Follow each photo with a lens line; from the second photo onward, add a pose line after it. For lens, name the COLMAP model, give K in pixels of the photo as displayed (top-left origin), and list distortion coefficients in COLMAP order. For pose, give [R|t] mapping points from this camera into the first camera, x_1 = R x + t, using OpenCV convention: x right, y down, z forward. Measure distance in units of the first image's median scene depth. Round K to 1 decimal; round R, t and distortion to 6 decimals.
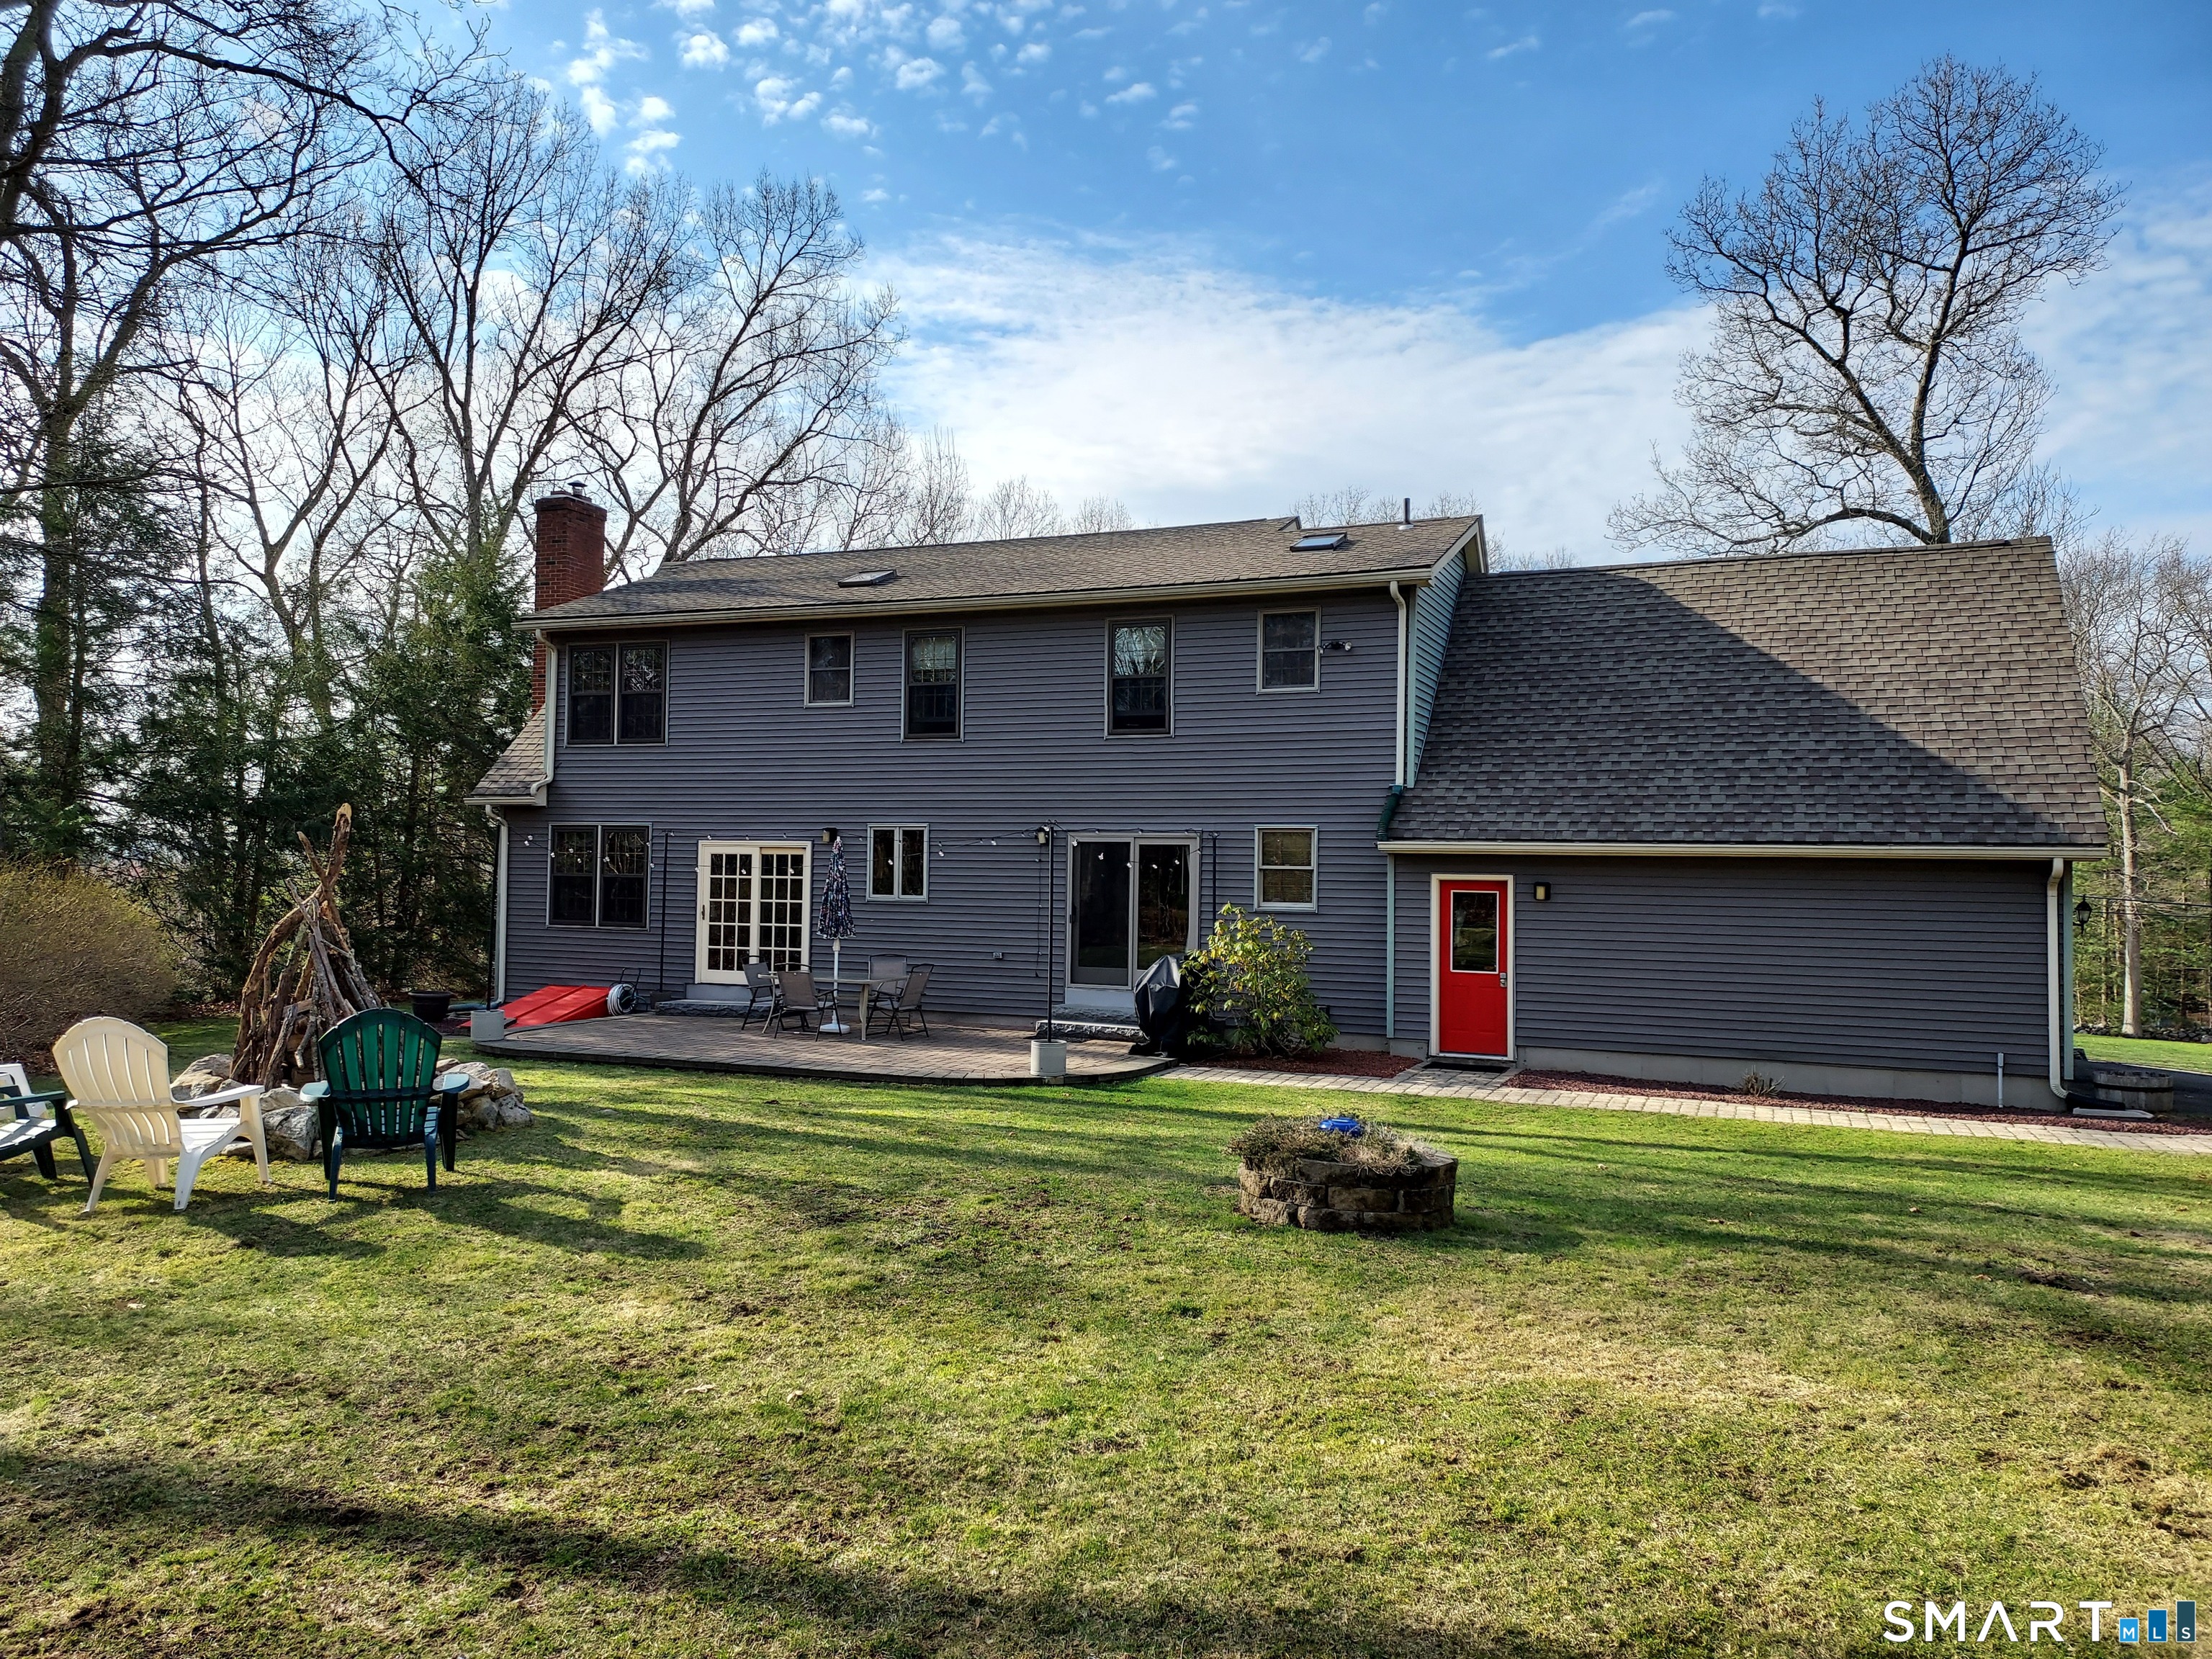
lens RADIAL K [[1608.5, 0, 1106.0], [0, 1608.5, 829.5], [0, 0, 1]] dist [0.126499, -0.161519]
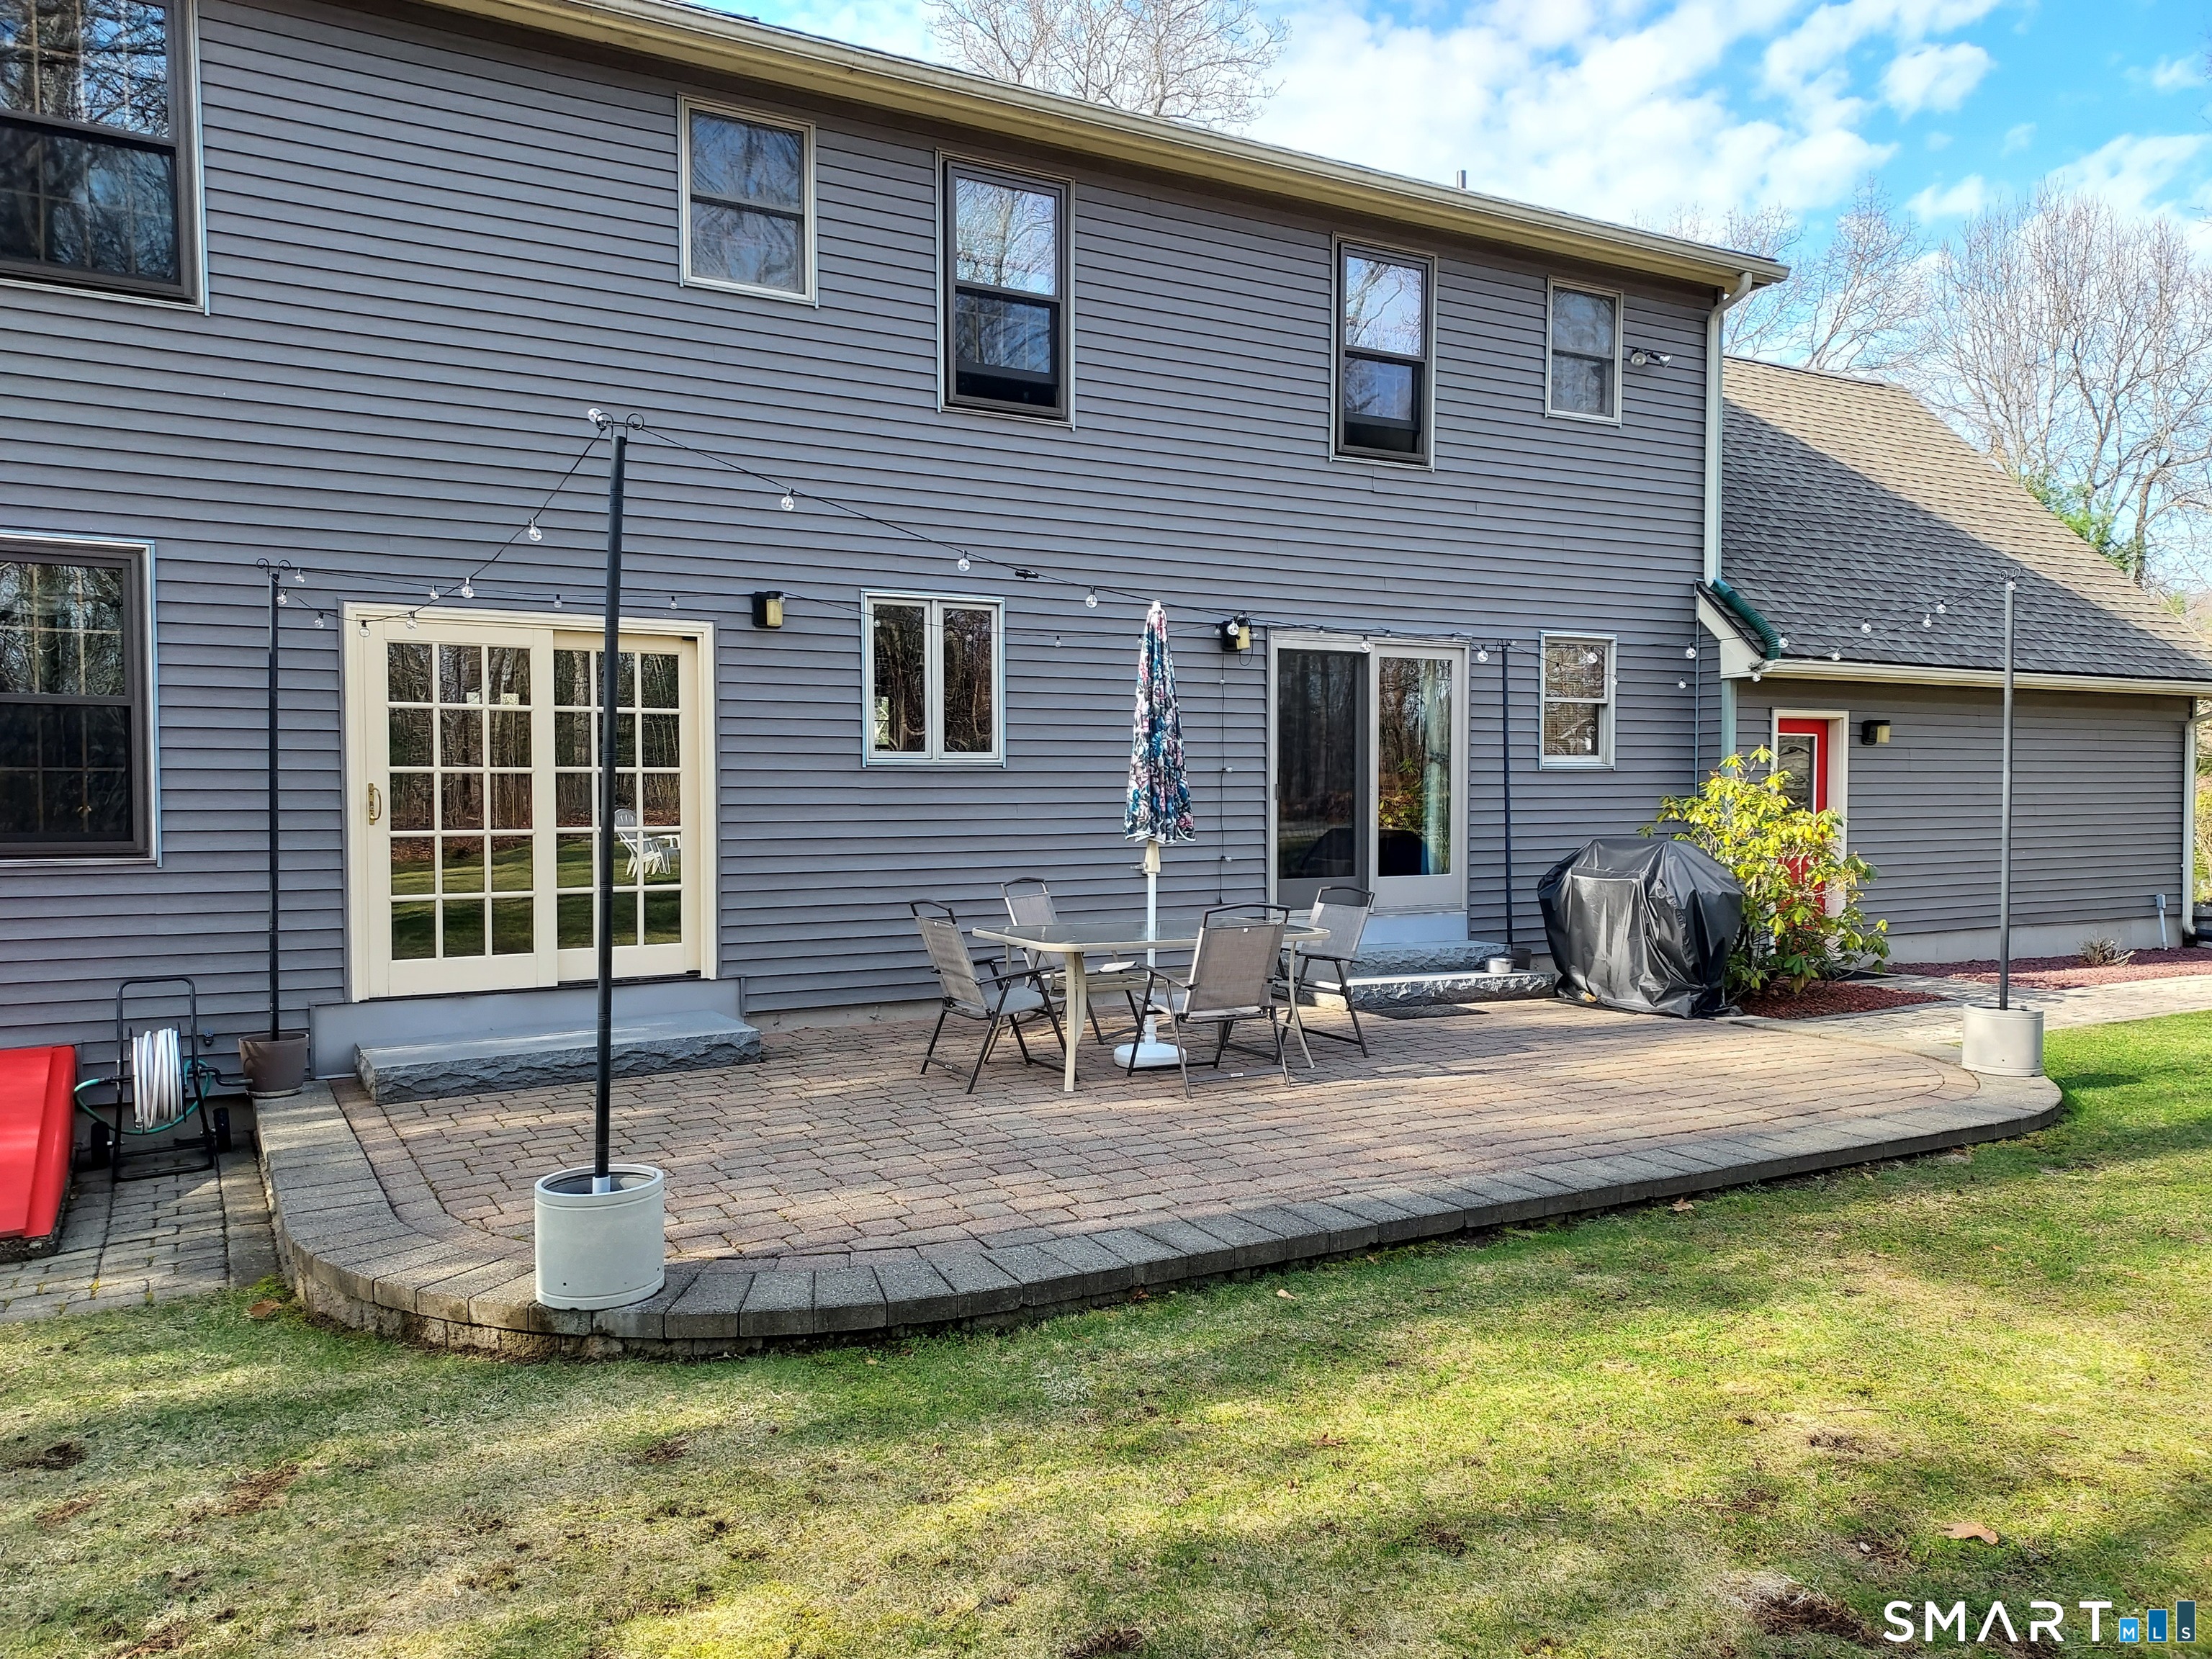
lens RADIAL K [[1608.5, 0, 1106.0], [0, 1608.5, 829.5], [0, 0, 1]] dist [0.126499, -0.161519]
pose [[0.606065, -0.037624, 0.794525, -0.468093], [-0.010152, 0.998433, 0.055024, 0.037706], [-0.795351, -0.041414, 0.604733, 0.693179]]
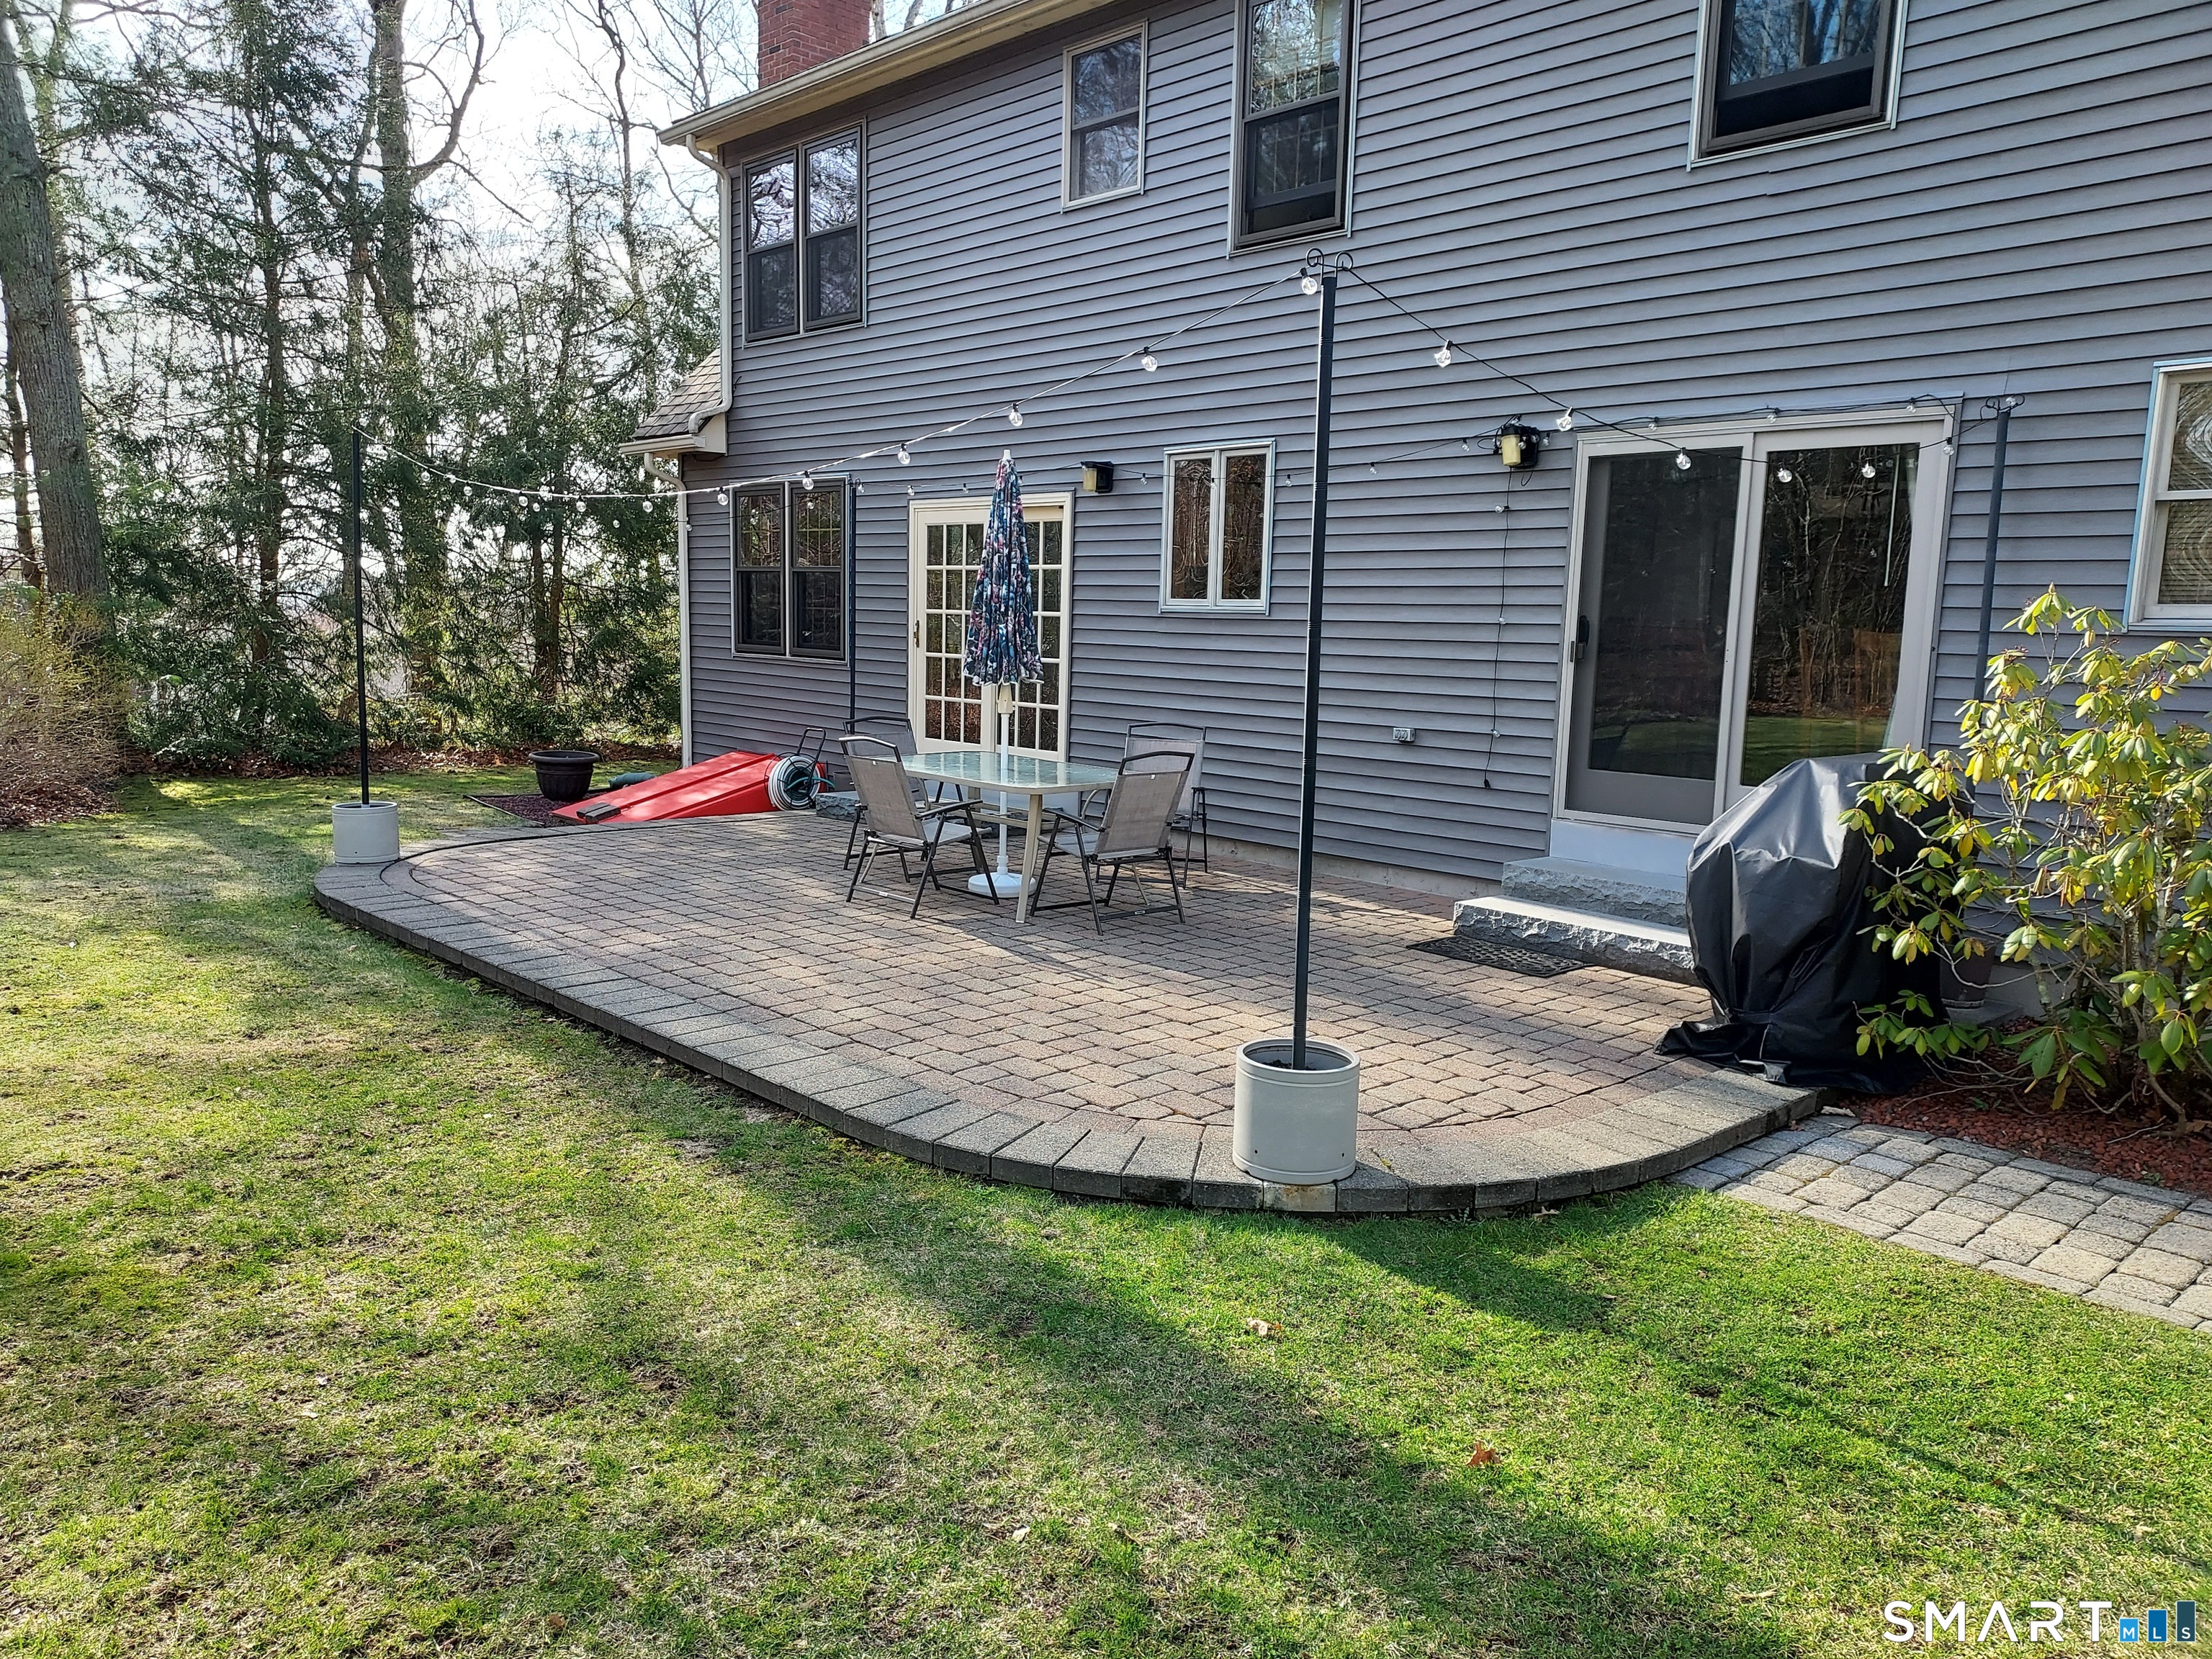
lens RADIAL K [[1608.5, 0, 1106.0], [0, 1608.5, 829.5], [0, 0, 1]] dist [0.126499, -0.161519]
pose [[0.916152, 0.061190, -0.396133, 0.034055], [-0.001145, 0.988675, 0.150071, 0.036842], [0.400830, -0.137034, 0.905846, 0.554021]]
